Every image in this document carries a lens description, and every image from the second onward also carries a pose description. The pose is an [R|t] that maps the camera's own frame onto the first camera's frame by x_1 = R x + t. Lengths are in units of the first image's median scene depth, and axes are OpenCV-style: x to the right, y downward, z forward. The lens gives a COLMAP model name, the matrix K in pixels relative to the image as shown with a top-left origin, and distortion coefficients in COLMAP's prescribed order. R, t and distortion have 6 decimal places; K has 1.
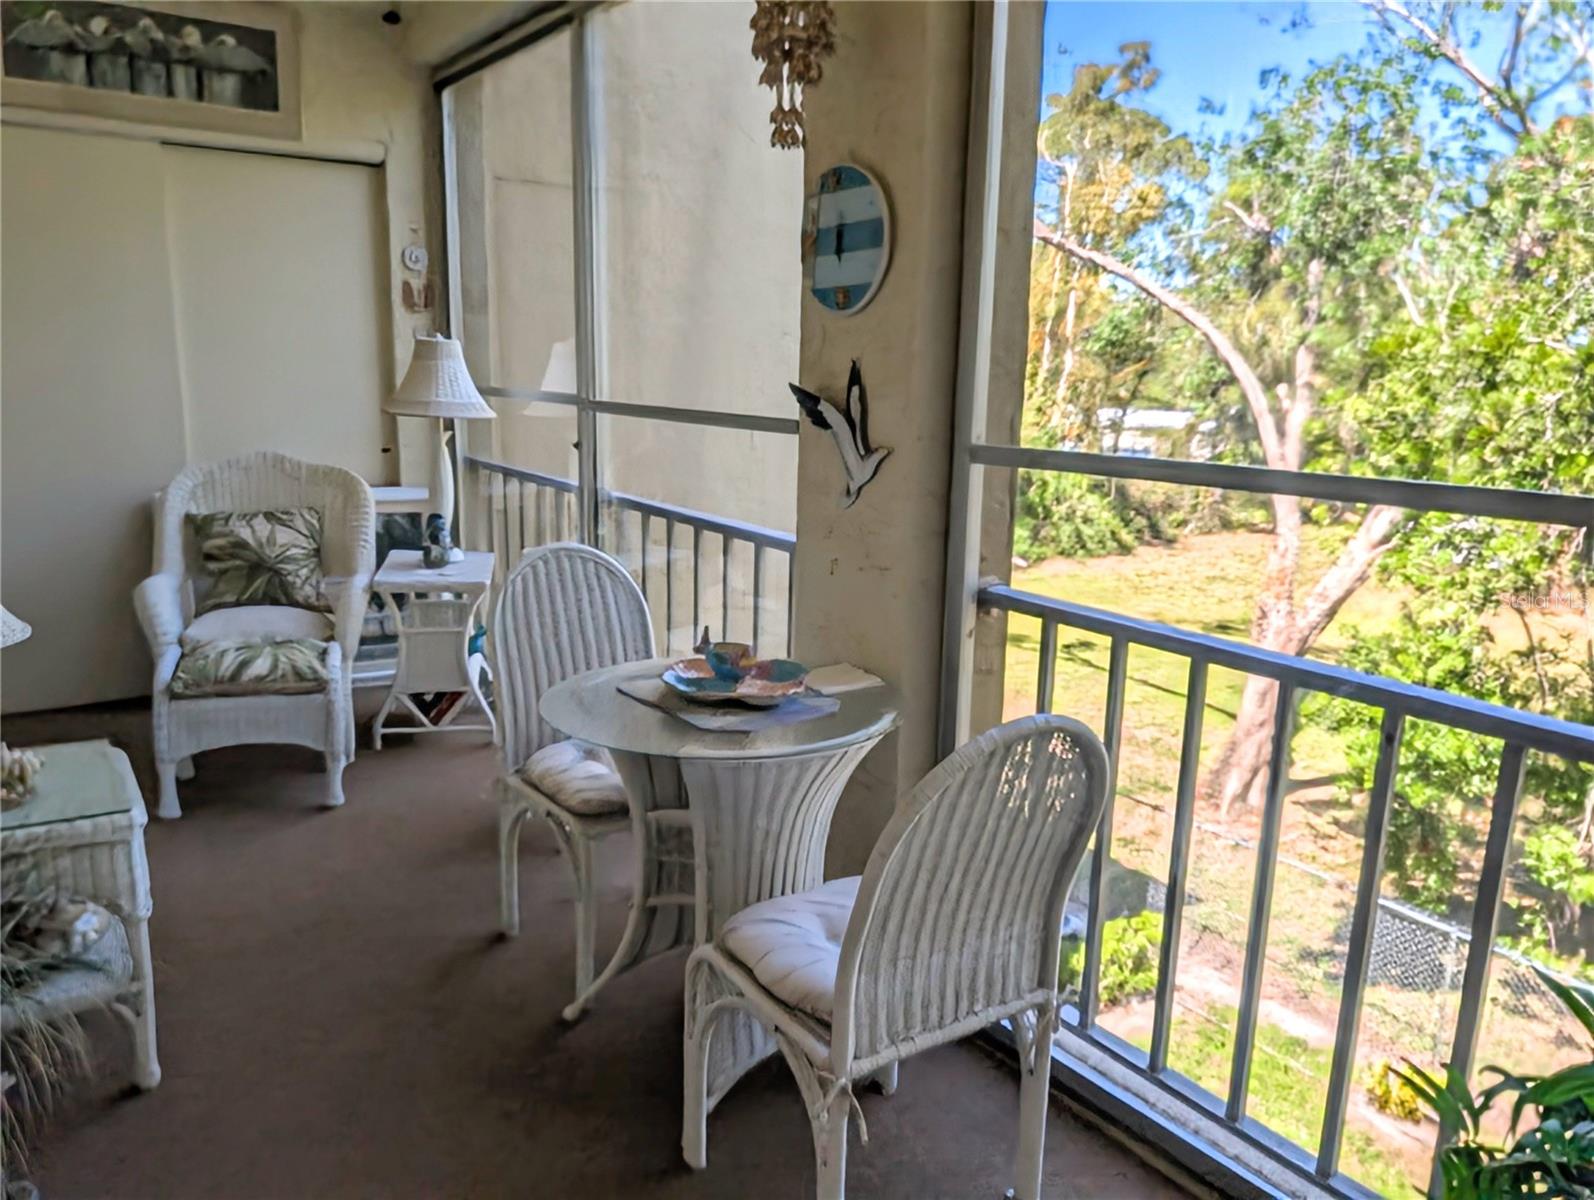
lens RADIAL K [[1154.7, 0, 790.2], [0, 1154.7, 592.8], [0, 0, 1]] dist [0.015397, -0.019261]
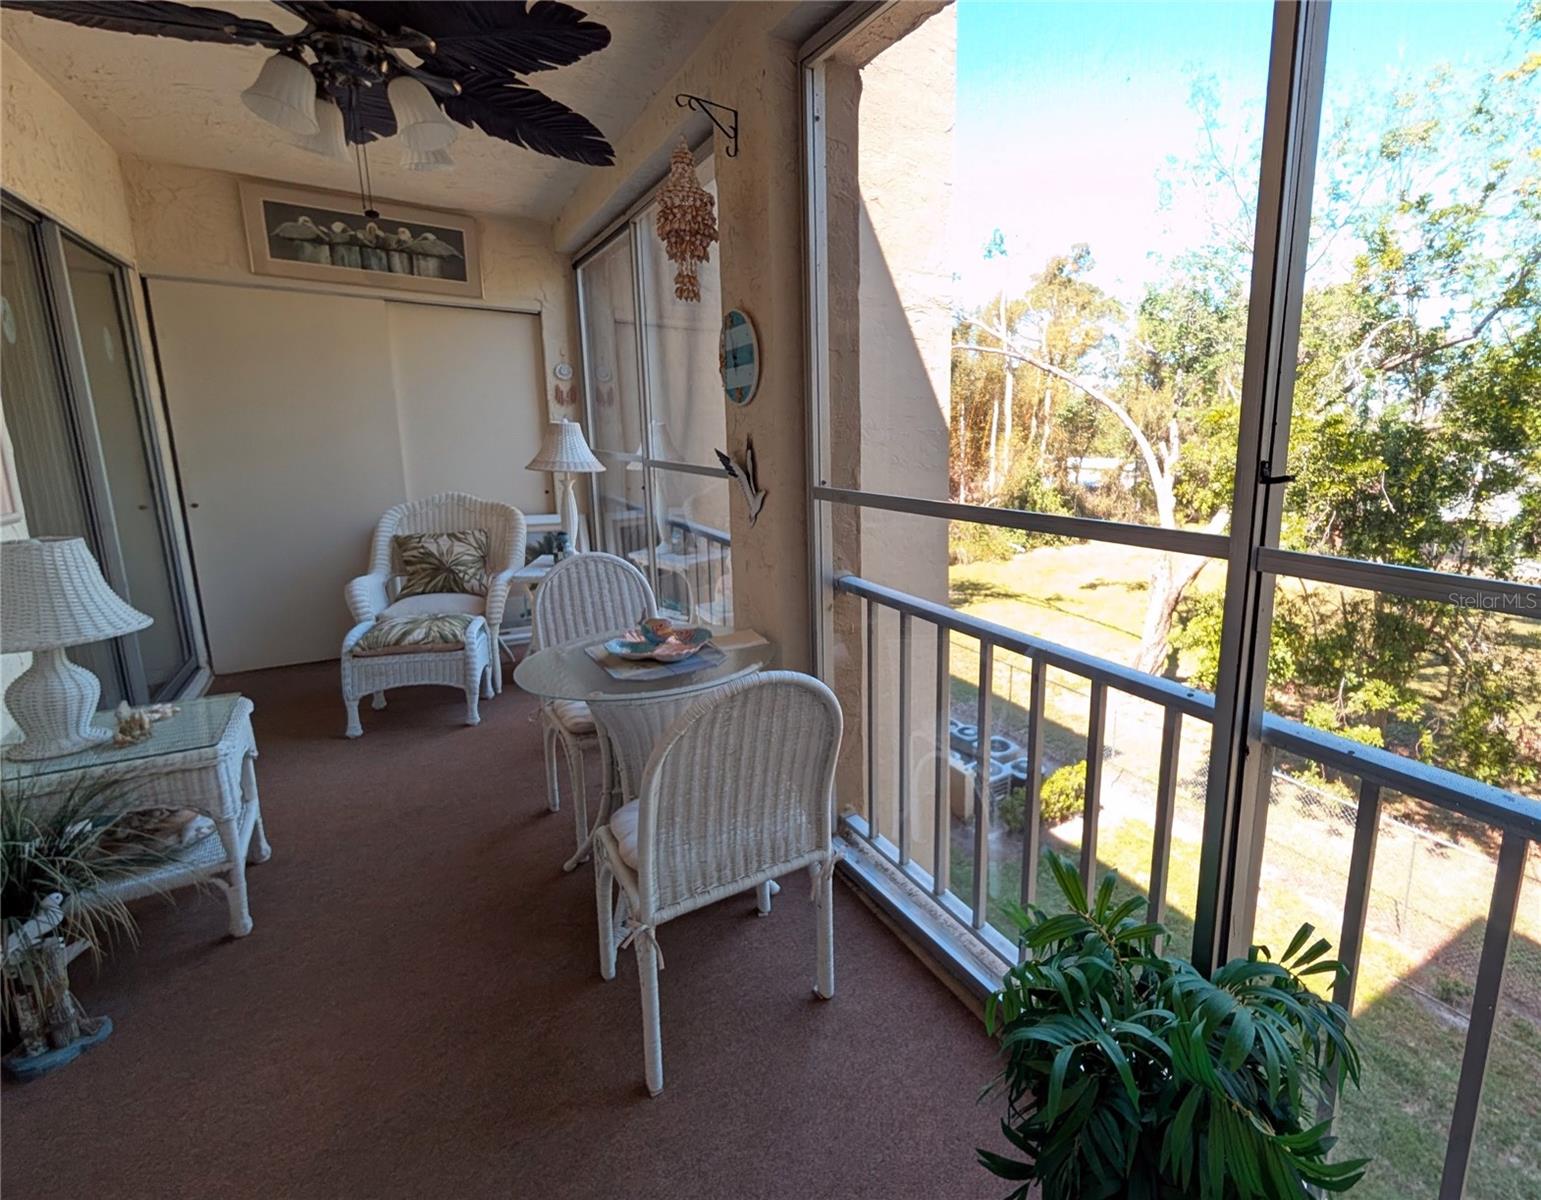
lens RADIAL K [[695.2, 0, 910.4], [0, 695.2, 544.3], [0, 0, 1]] dist [0.011046, -0.000853]
pose [[0.999146, -0.017970, 0.037206, 0.139904], [0.019321, 0.999155, -0.036275, -0.008493], [-0.036522, 0.036963, 0.998649, 0.035074]]
